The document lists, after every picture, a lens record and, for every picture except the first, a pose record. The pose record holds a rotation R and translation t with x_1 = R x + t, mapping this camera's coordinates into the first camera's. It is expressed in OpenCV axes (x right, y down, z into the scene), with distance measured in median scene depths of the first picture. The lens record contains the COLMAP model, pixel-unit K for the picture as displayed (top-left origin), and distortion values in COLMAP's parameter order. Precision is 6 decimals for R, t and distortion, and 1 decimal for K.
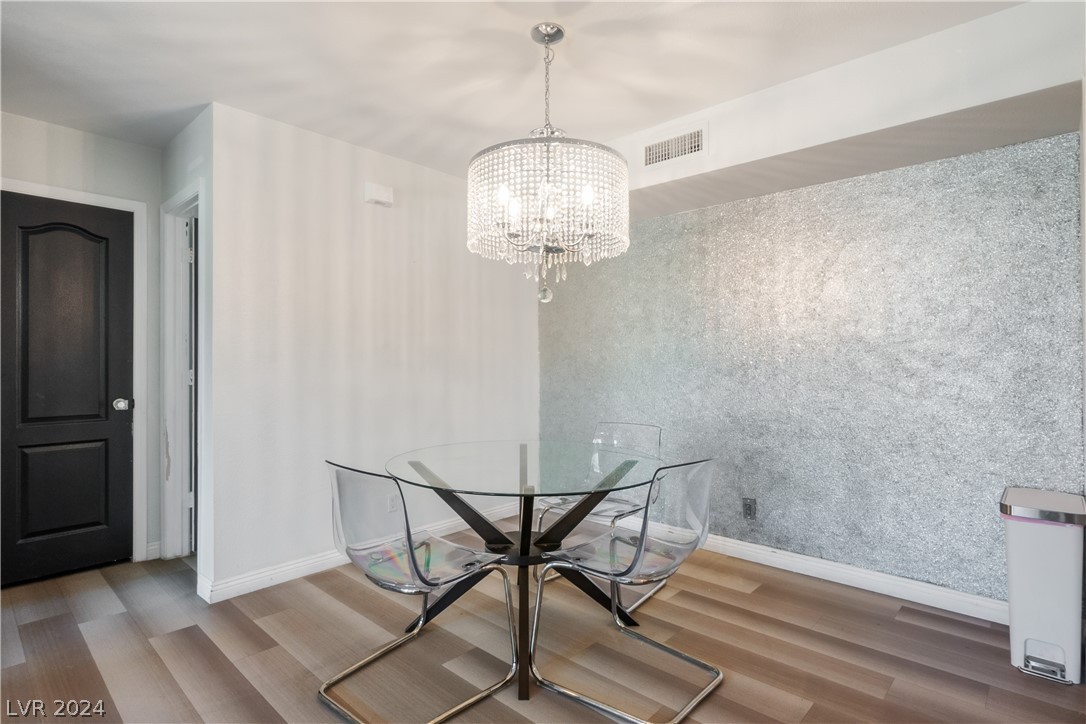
lens RADIAL K [[551.1, 0, 543.4], [0, 551.1, 364.1], [0, 0, 1]] dist [-0.007561, 0.003307]
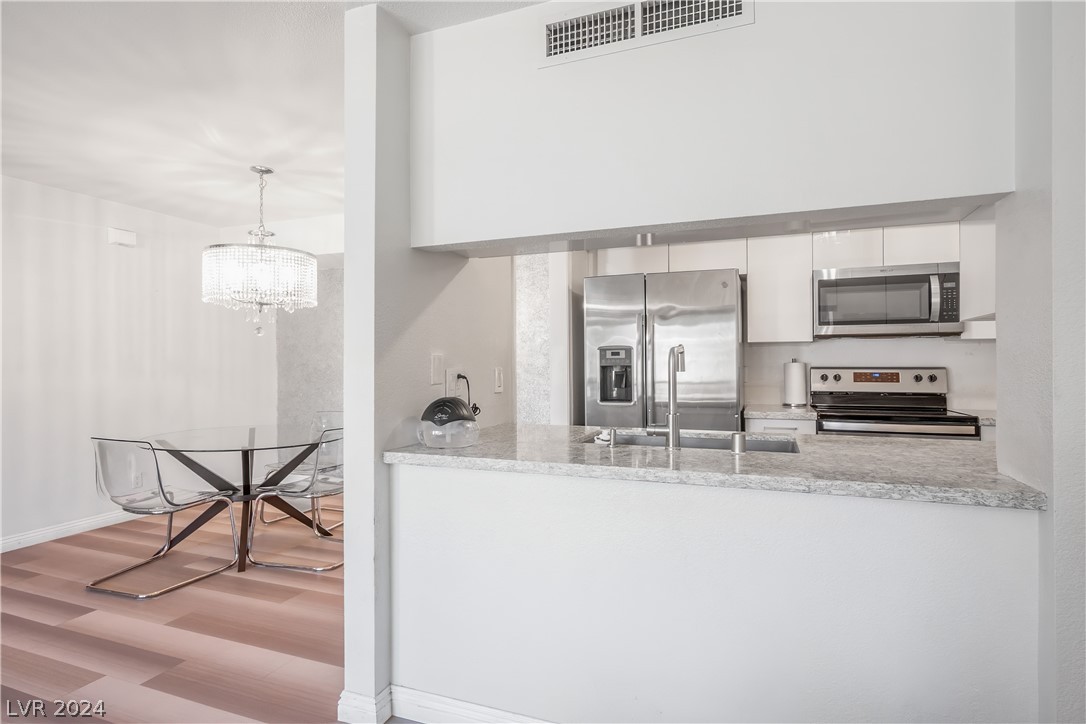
lens RADIAL K [[518.6, 0, 545.3], [0, 518.6, 362.3], [0, 0, 1]] dist [0.016766, 0.000250]
pose [[0.911130, -0.001585, 0.412116, 0.130741], [0.003887, 0.999981, -0.004747, -0.019812], [-0.412100, 0.005927, 0.911119, -0.727095]]
